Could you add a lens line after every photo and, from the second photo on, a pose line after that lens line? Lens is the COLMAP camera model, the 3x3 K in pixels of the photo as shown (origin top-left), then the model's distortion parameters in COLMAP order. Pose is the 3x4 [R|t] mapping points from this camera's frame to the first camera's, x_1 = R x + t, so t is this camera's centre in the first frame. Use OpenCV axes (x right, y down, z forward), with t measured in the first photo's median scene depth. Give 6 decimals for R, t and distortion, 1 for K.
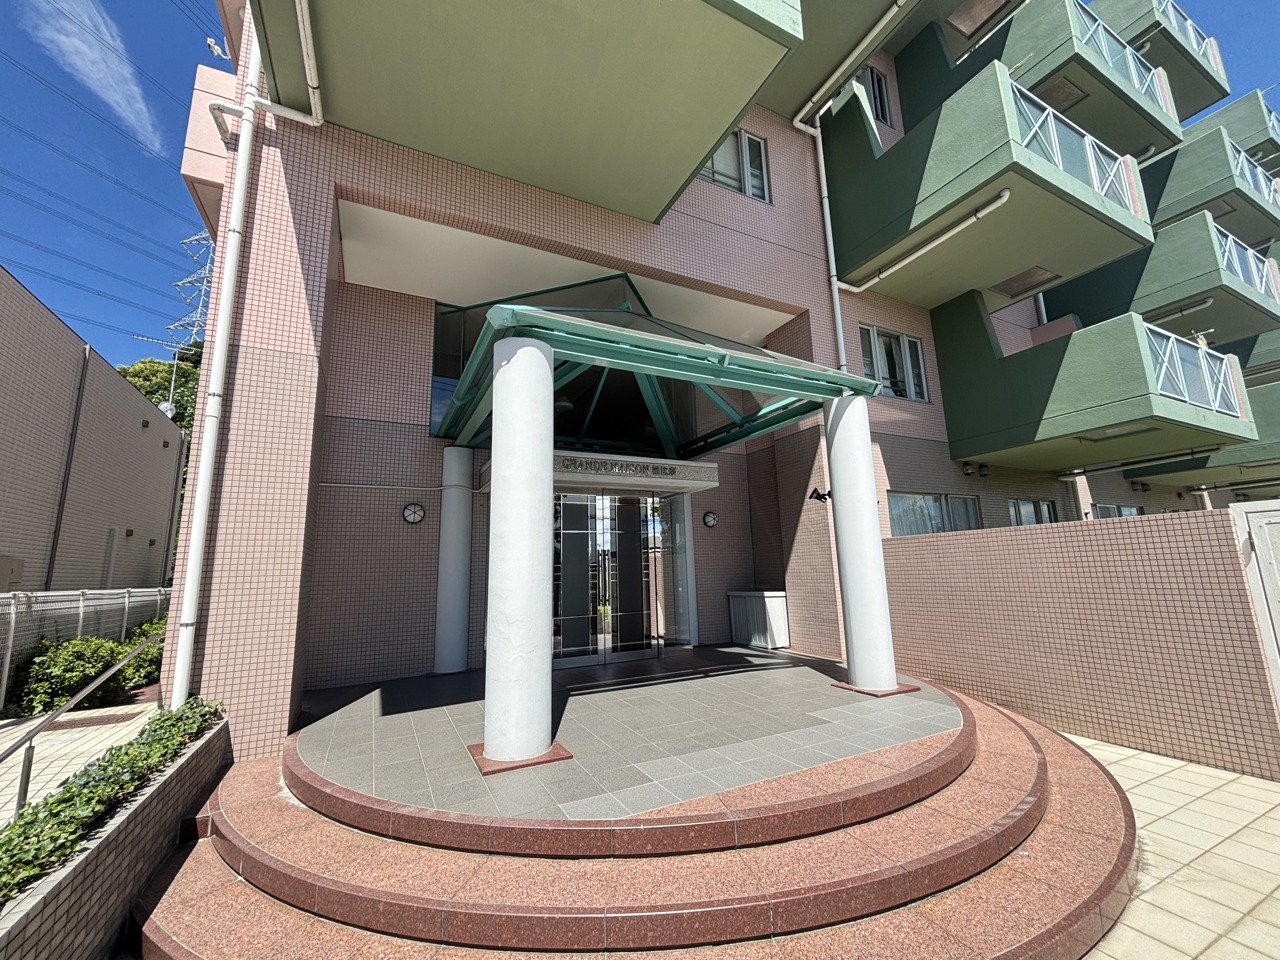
lens RADIAL K [[514.2, 0, 639.7], [0, 514.2, 475.8], [0, 0, 1]] dist [0.000707, 0.000089]
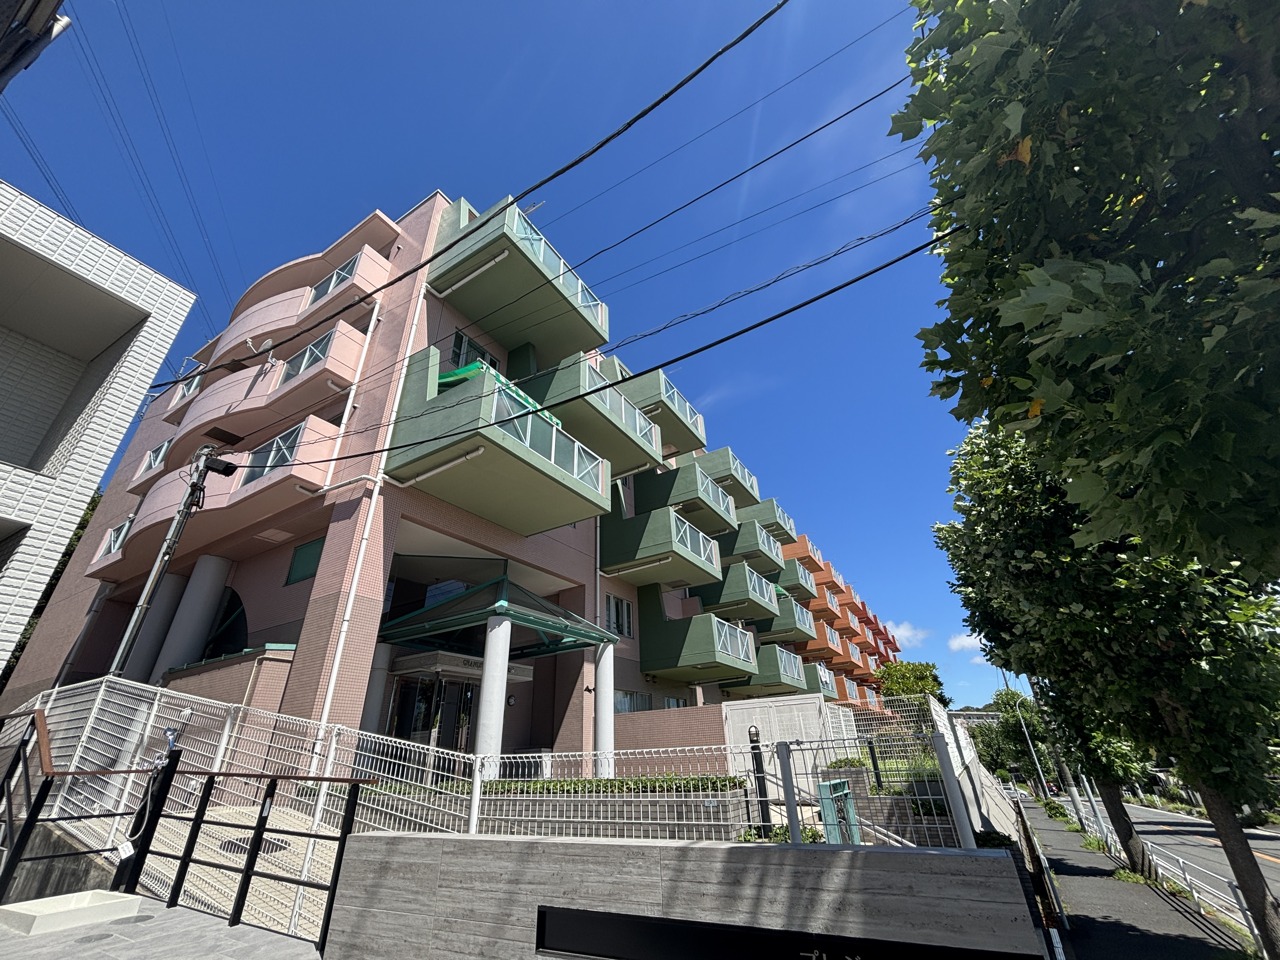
lens RADIAL K [[514.2, 0, 639.7], [0, 514.2, 475.8], [0, 0, 1]] dist [0.000707, 0.000089]
pose [[0.845003, 0.256080, 0.469460, -0.502238], [-0.083996, 0.930548, -0.356405, -0.032586], [-0.528123, 0.261731, 0.807826, -0.762801]]
